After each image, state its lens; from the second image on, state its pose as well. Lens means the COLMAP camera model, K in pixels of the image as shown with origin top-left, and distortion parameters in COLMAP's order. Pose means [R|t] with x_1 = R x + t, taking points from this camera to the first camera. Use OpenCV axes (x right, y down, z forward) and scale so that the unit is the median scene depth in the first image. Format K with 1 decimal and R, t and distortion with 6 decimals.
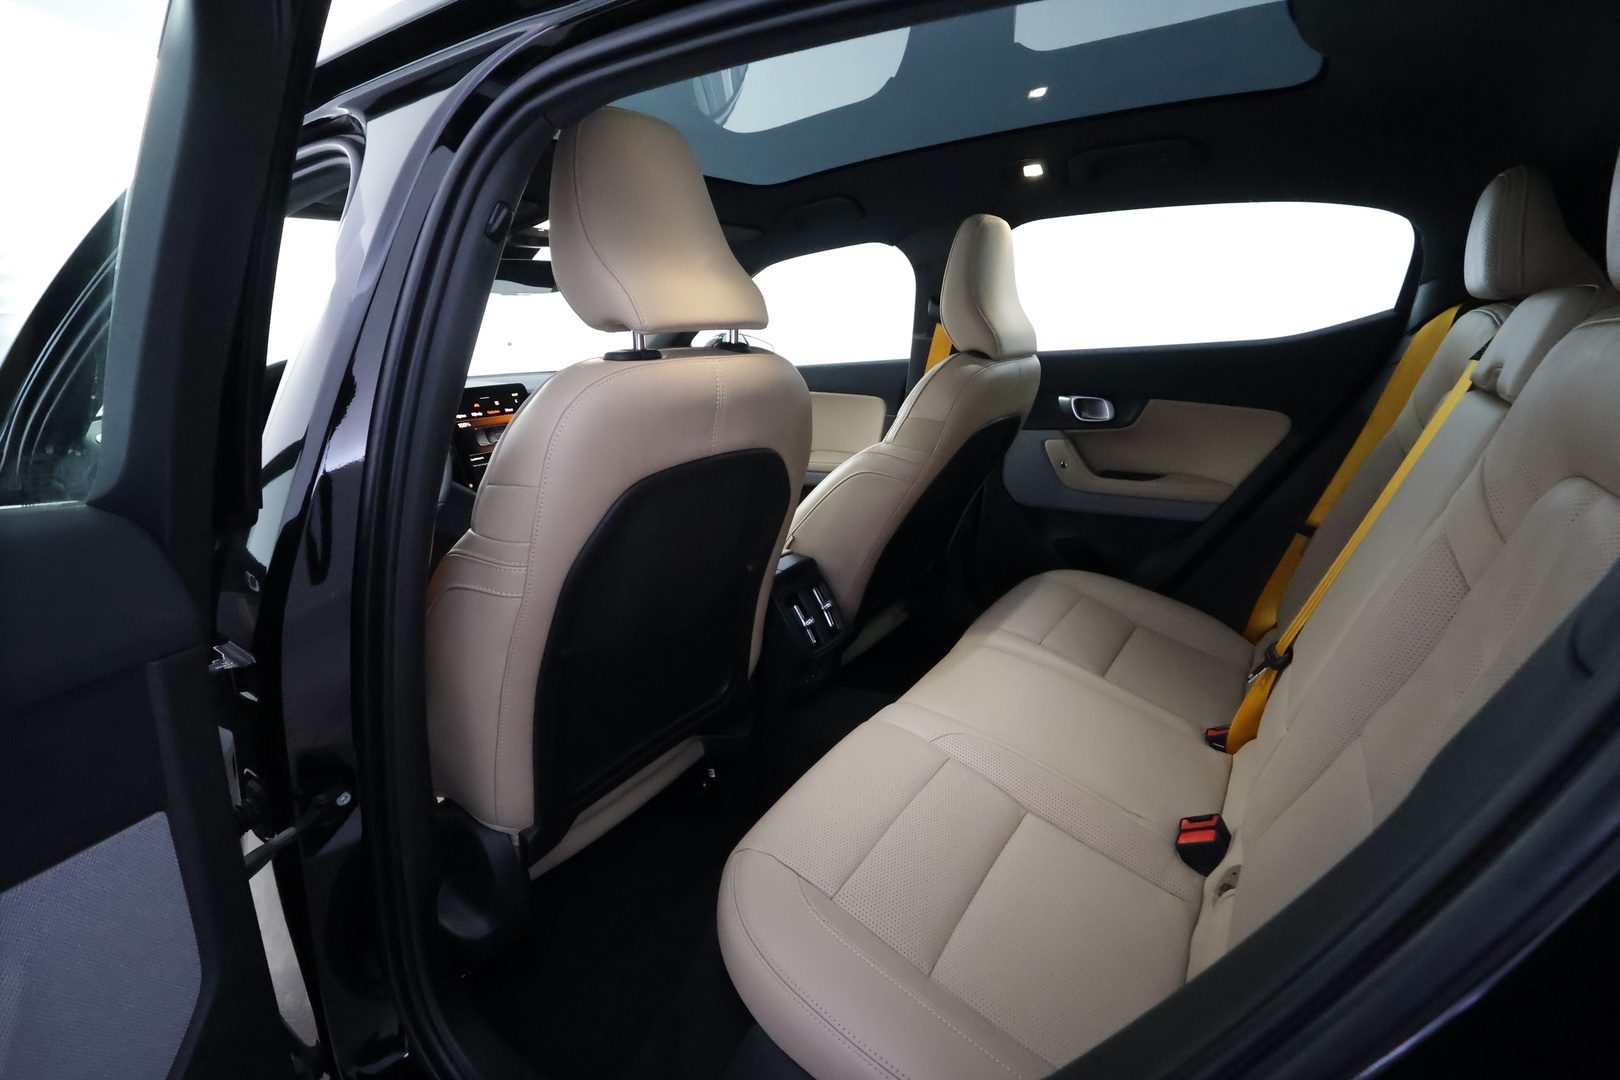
lens RADIAL K [[753.8, 0, 812.1], [0, 753.8, 536.0], [0, 0, 1]] dist [0.000663, 0.000328]
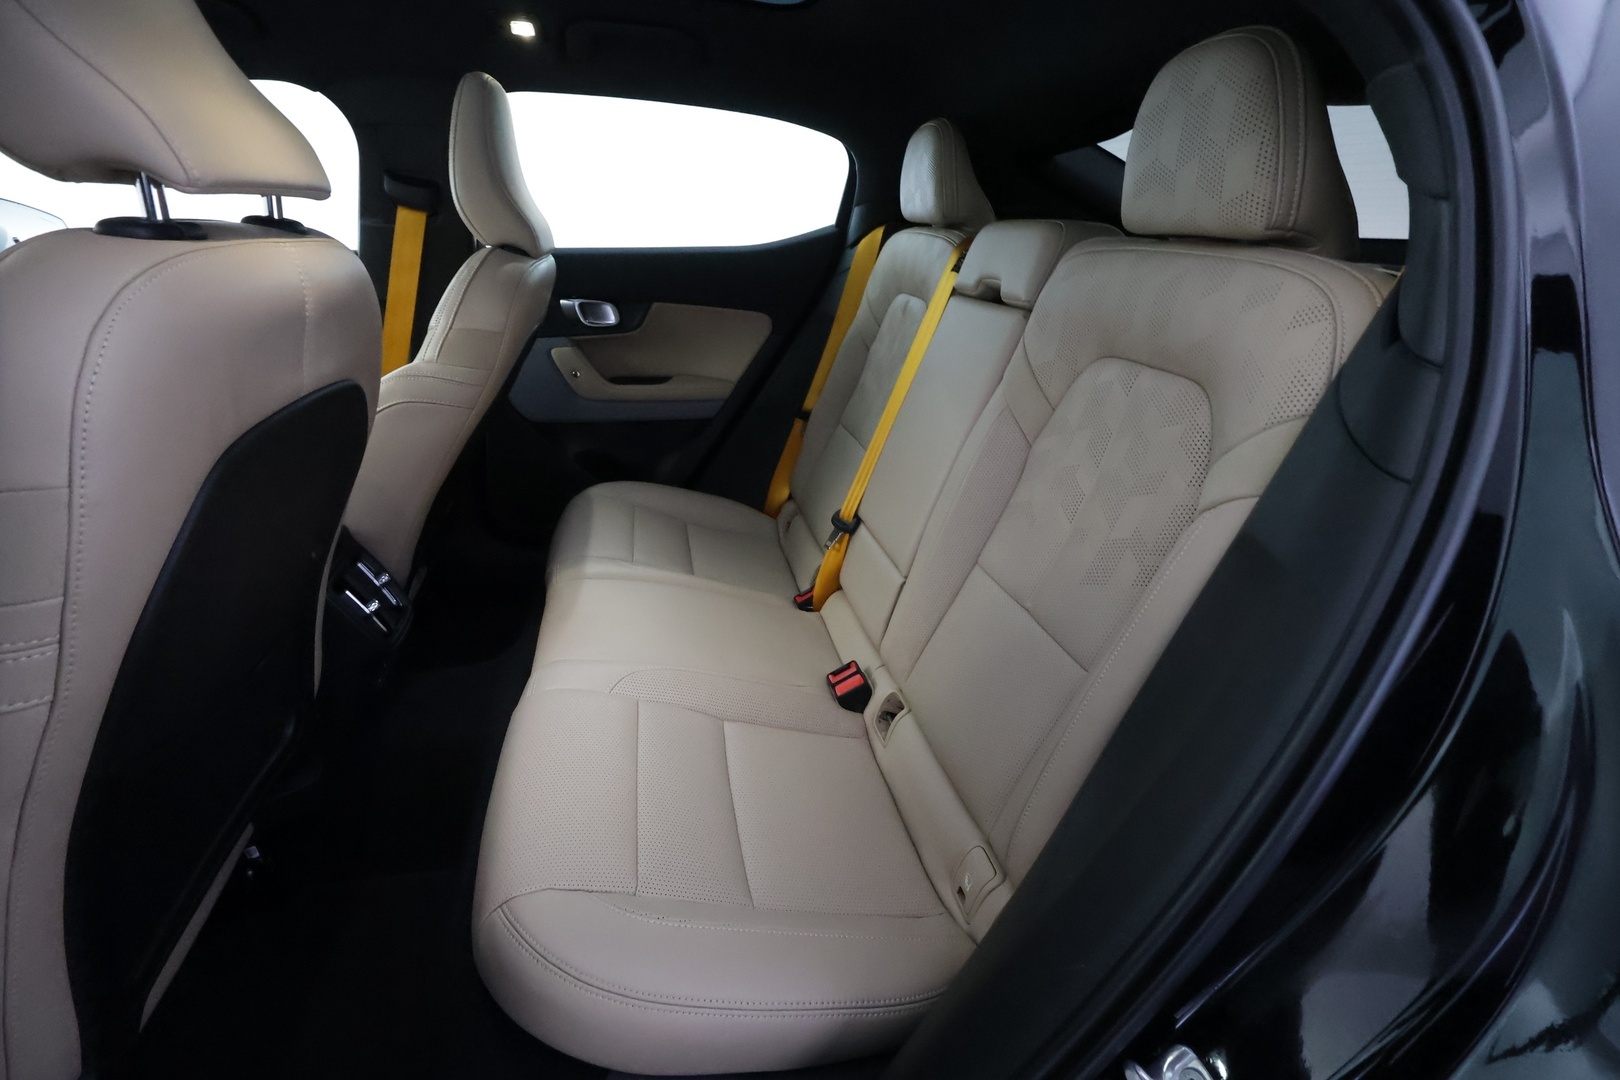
lens RADIAL K [[753.8, 0, 812.1], [0, 753.8, 536.0], [0, 0, 1]] dist [0.000663, 0.000328]
pose [[0.694324, -0.218394, 0.685725, -0.196752], [0.132206, 0.975333, 0.176767, -0.030572], [-0.707415, -0.032077, 0.706070, 0.145983]]
